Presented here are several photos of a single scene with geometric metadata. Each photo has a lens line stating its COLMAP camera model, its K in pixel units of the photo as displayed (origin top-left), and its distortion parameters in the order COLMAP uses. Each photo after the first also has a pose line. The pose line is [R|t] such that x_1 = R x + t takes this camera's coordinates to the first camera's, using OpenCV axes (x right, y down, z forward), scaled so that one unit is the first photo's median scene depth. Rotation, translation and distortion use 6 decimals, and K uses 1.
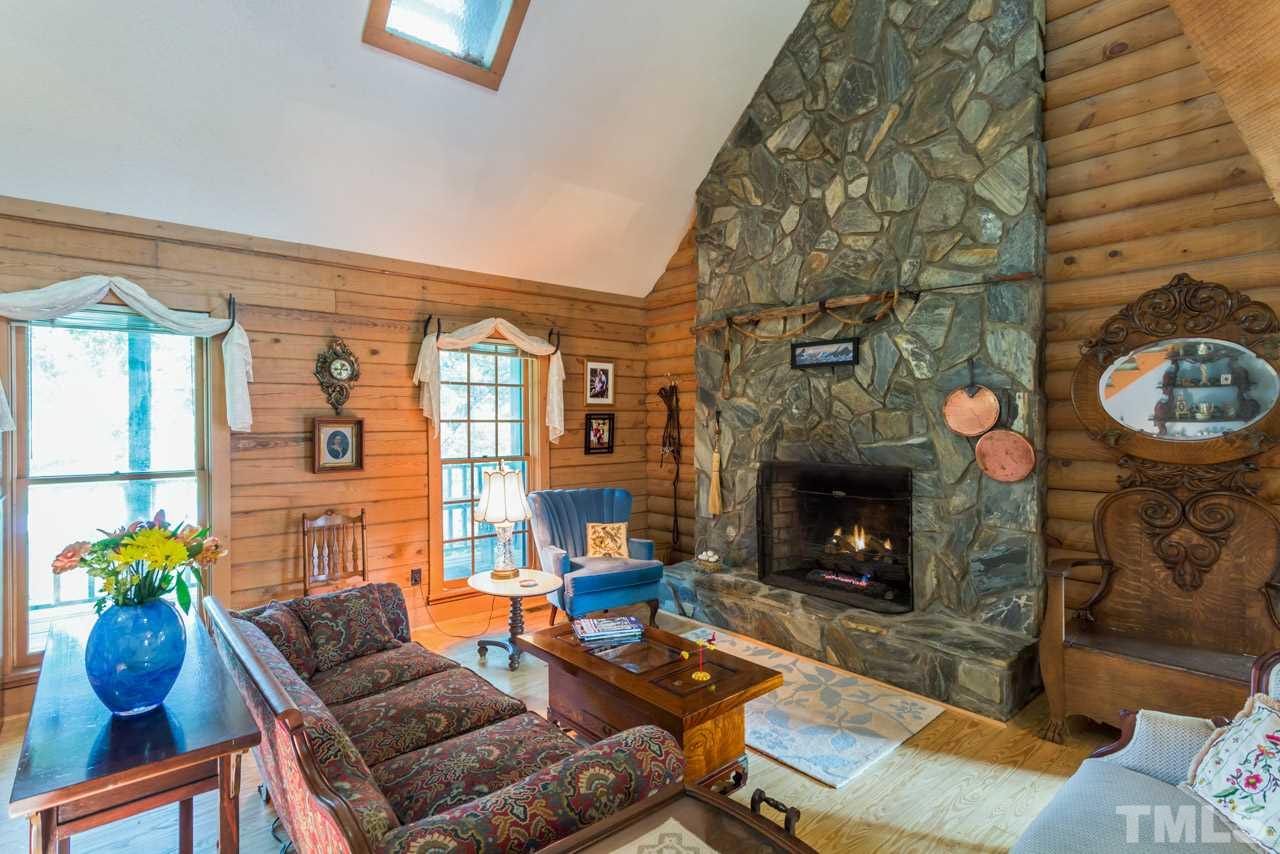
lens RADIAL K [[637.8, 0, 638.5], [0, 637.8, 424.1], [0, 0, 1]] dist [0.004847, 0.000582]
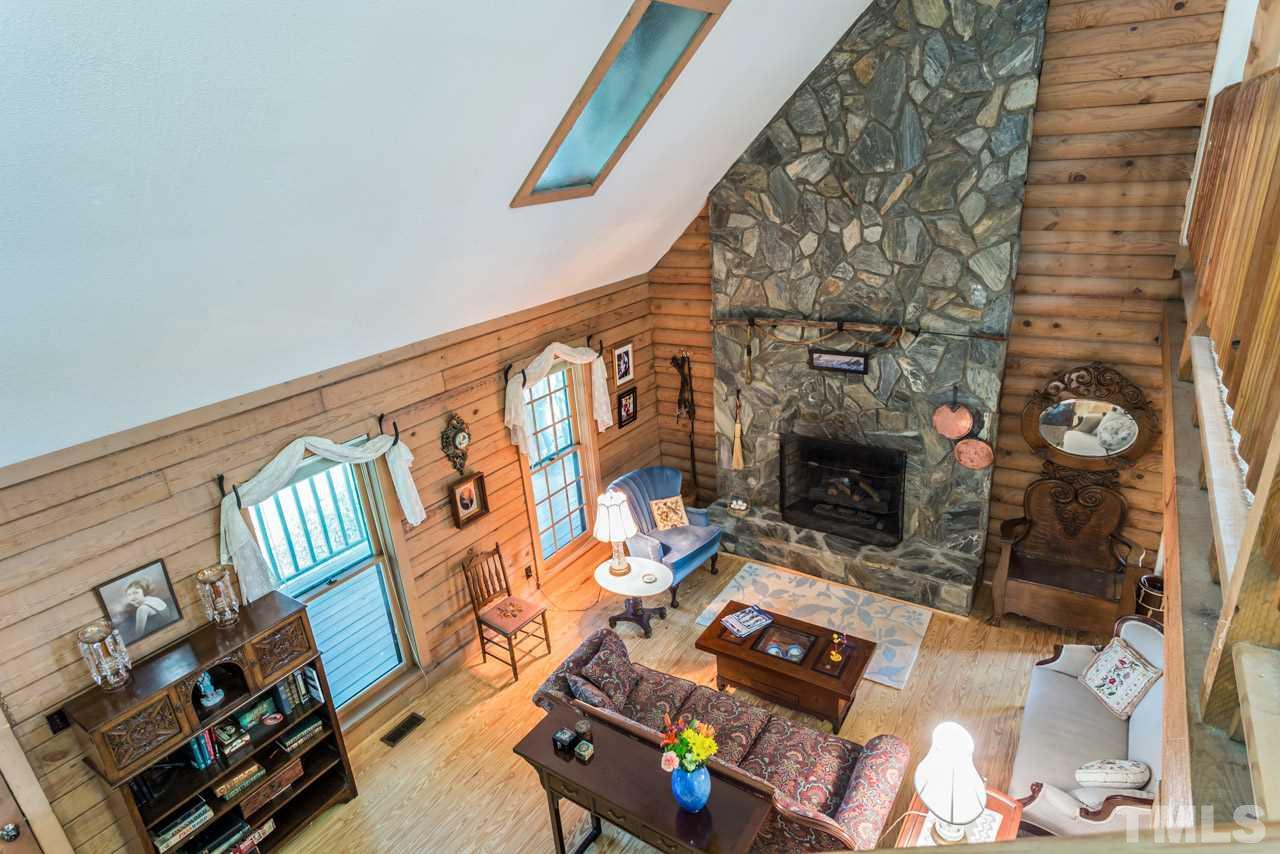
lens RADIAL K [[706.3, 0, 640.0], [0, 706.3, 427.0], [0, 0, 1]] dist [-0.002465, 0.000699]
pose [[0.960850, -0.157381, 0.228032, -0.450089], [0.069559, 0.933676, 0.351297, -0.533780], [-0.268196, -0.321682, 0.908070, -0.222227]]
